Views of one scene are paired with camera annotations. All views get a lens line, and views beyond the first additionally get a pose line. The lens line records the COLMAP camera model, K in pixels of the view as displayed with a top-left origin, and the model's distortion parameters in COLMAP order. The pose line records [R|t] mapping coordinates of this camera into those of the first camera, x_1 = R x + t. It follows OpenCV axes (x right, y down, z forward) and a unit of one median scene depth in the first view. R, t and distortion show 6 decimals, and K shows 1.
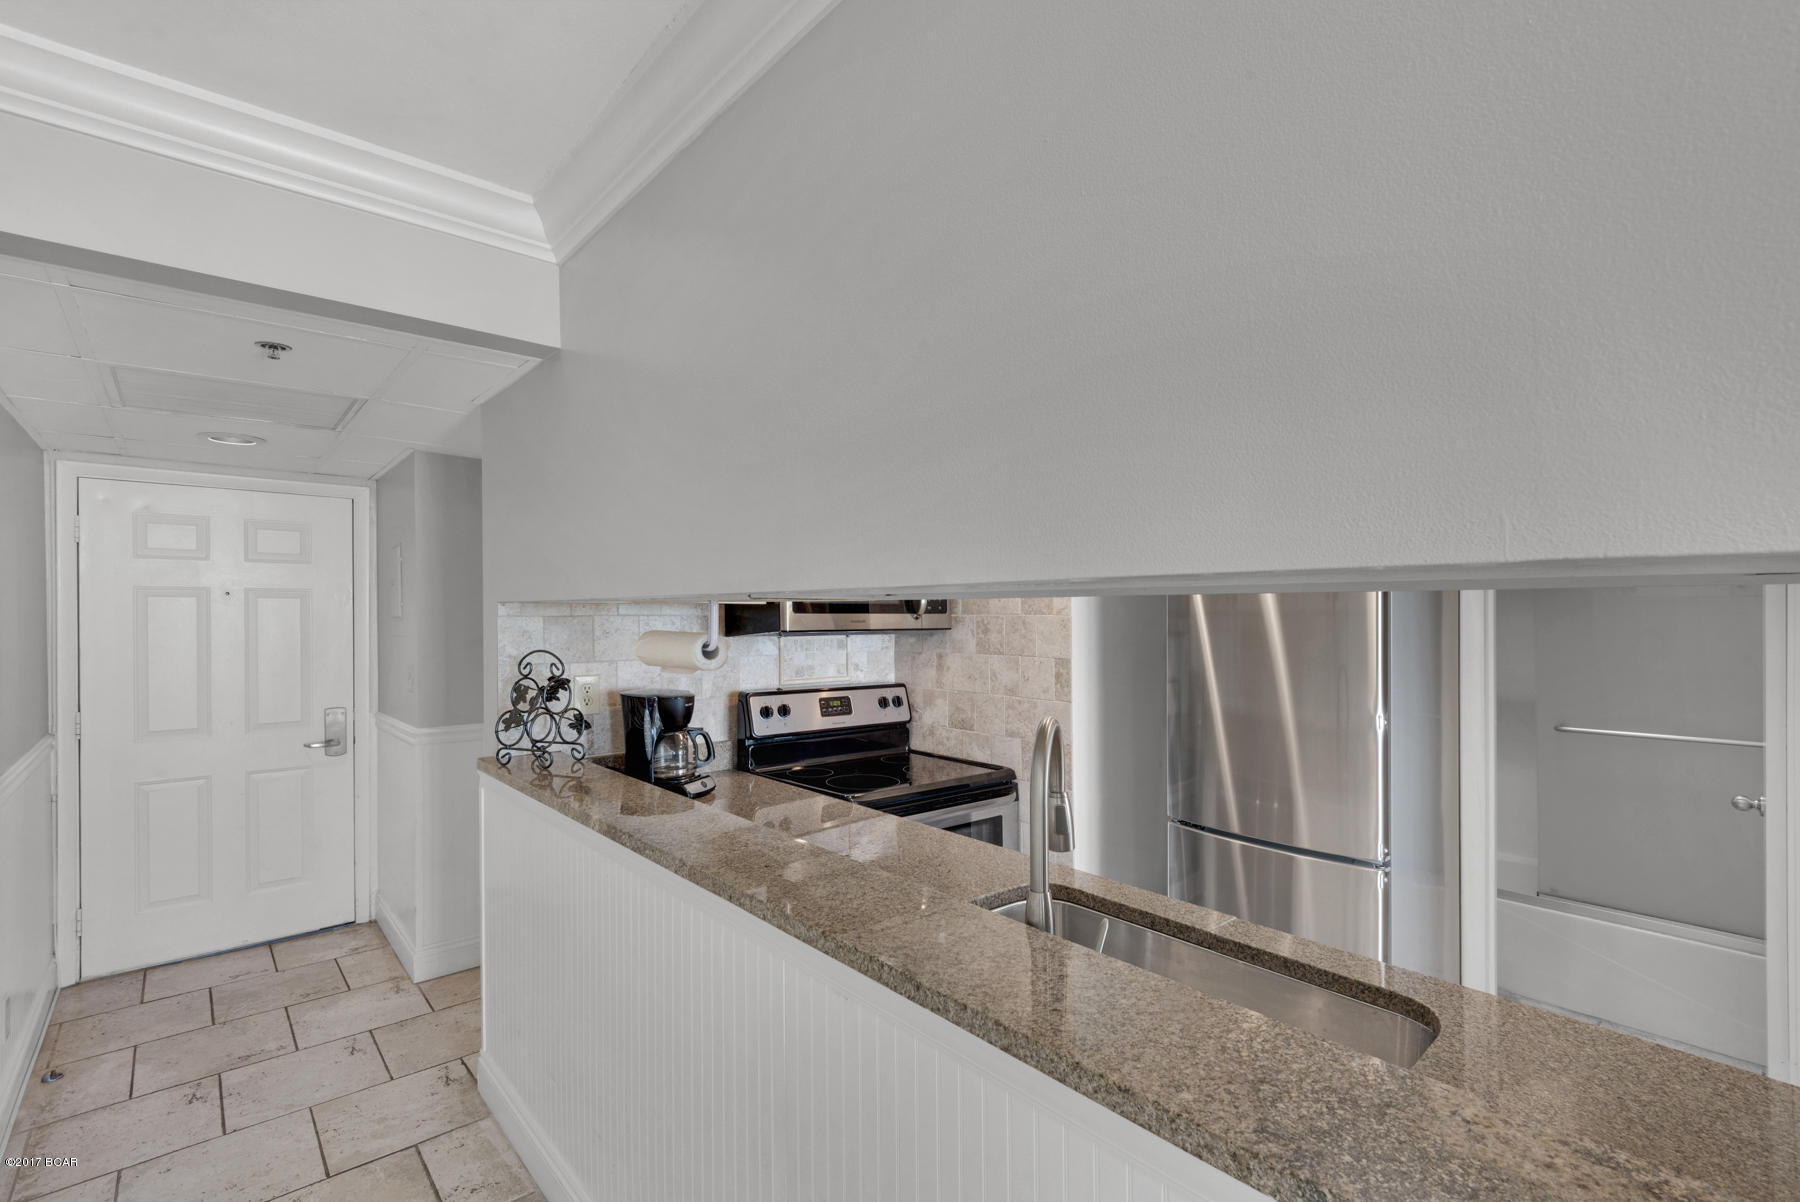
lens RADIAL K [[795.9, 0, 862.1], [0, 795.9, 612.6], [0, 0, 1]] dist [0.010561, -0.007712]
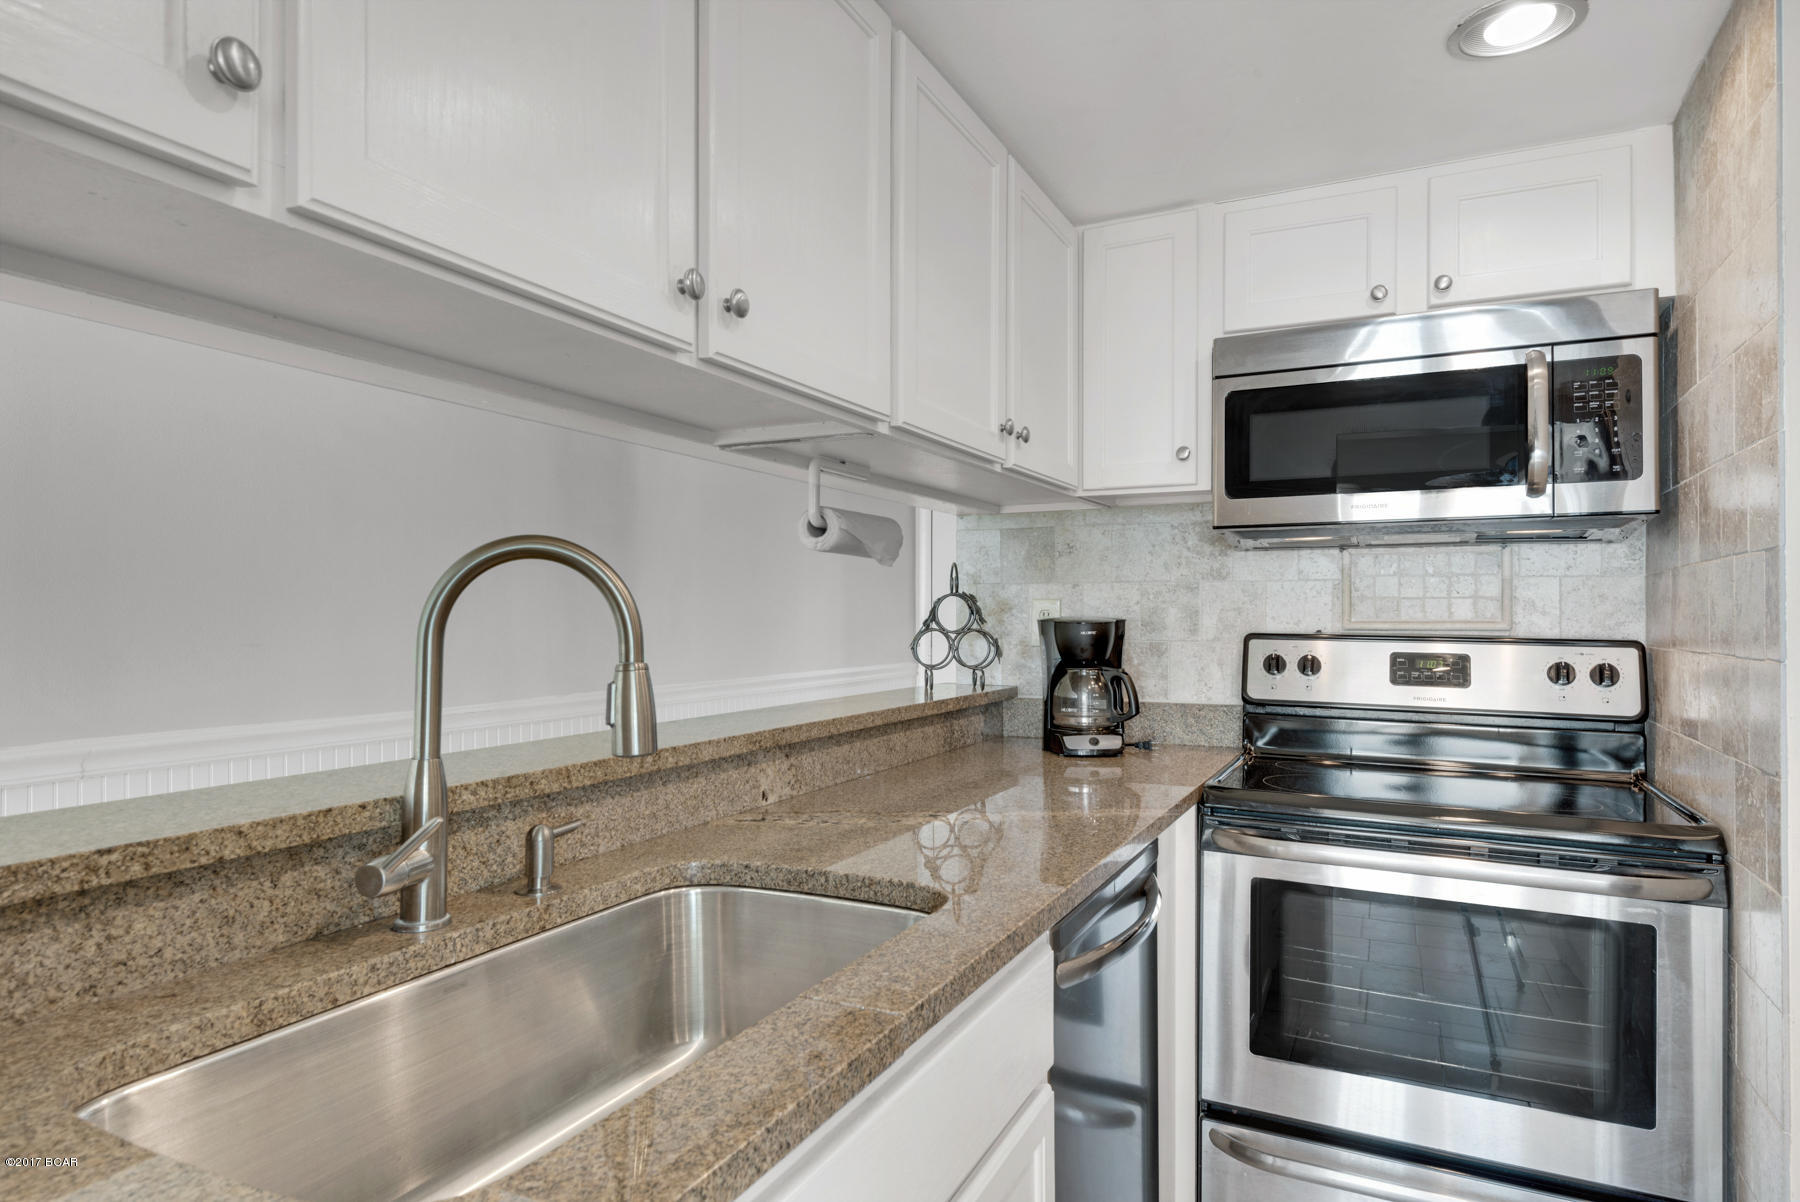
lens RADIAL K [[1045.5, 0, 905.4], [0, 1045.5, 601.0], [0, 0, 1]] dist [0.032593, -0.015024]
pose [[0.392610, -0.011603, -0.919632, 0.527737], [-0.004940, 0.999879, -0.014725, 0.086440], [0.919692, 0.010324, 0.392506, 0.388177]]
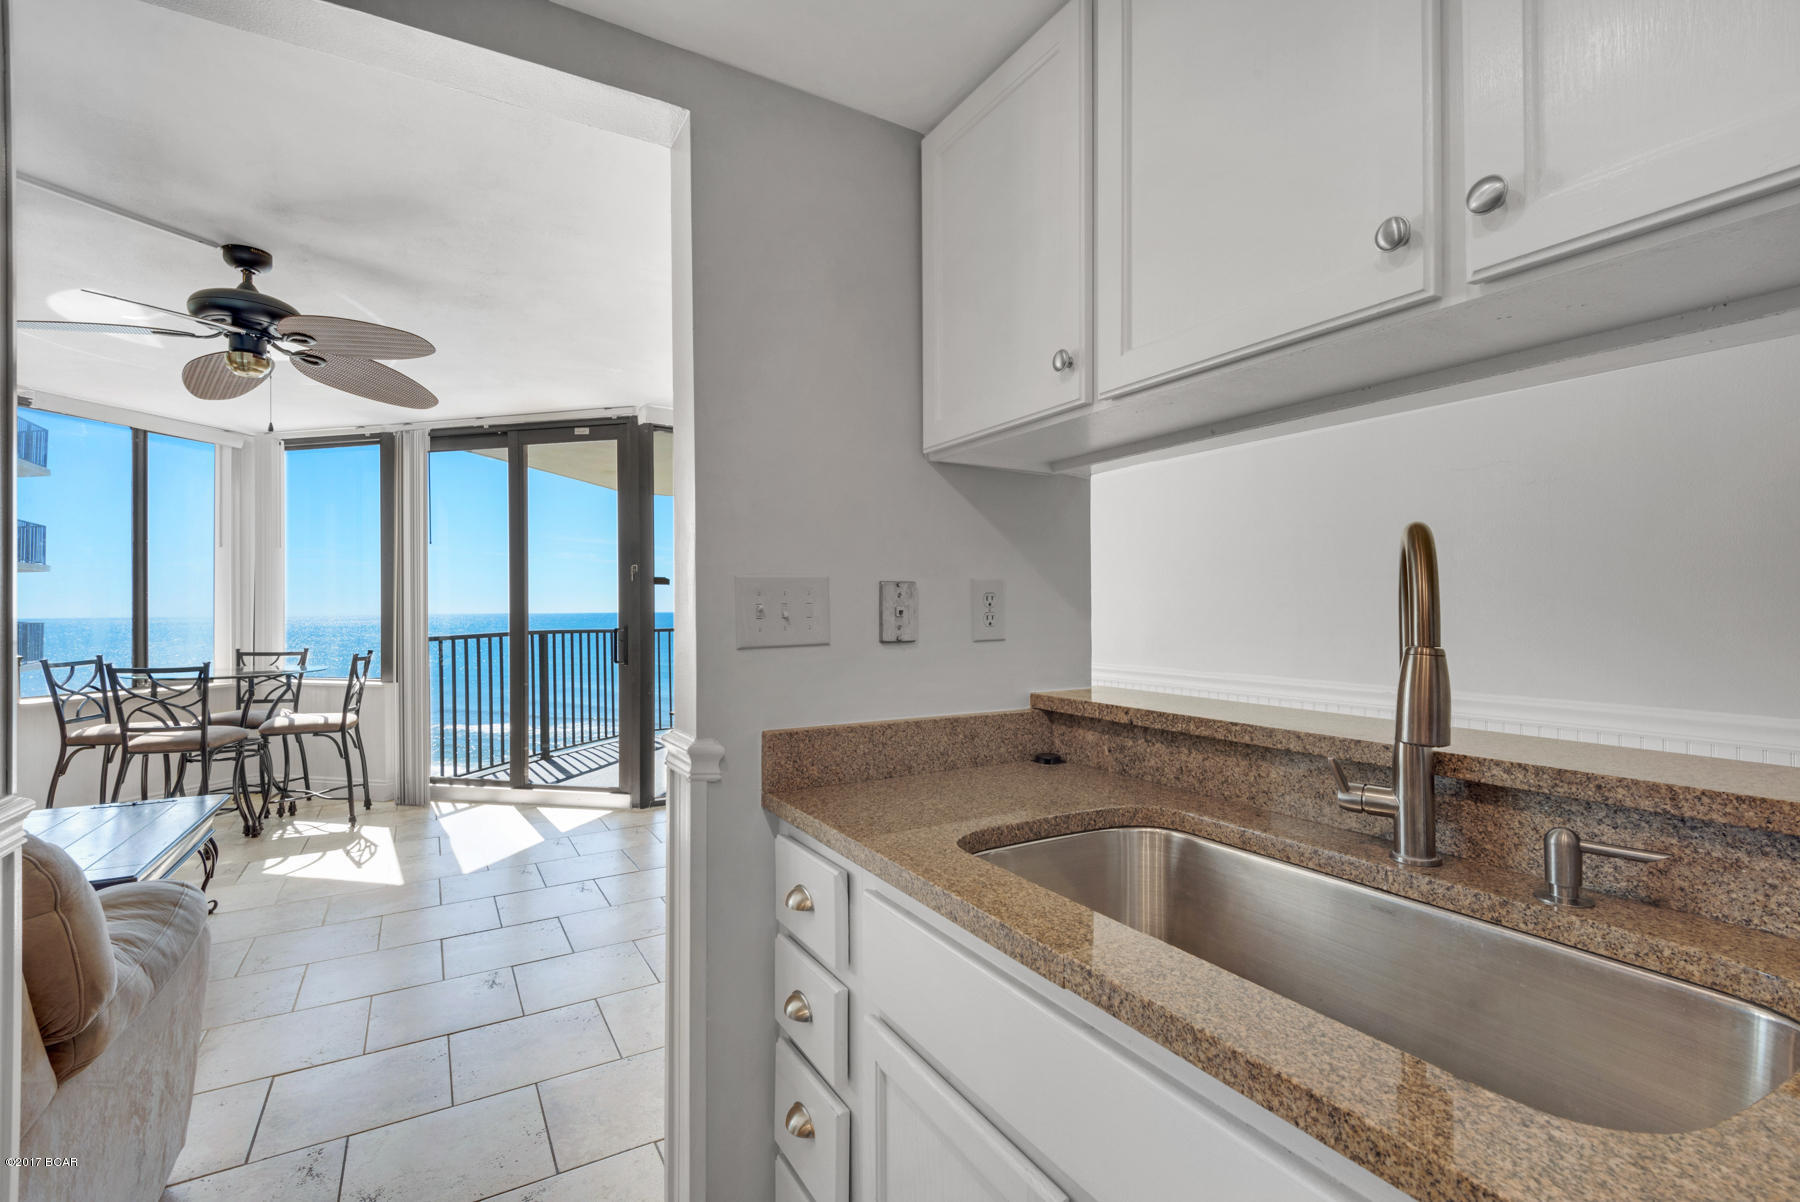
lens RADIAL K [[795.9, 0, 898.0], [0, 795.9, 605.3], [0, 0, 1]] dist [0.010561, -0.007712]
pose [[-0.982609, 0.003608, 0.185653, 0.290838], [0.004083, 0.999989, 0.002178, 0.087795], [-0.185644, 0.002898, -0.982613, 0.715503]]
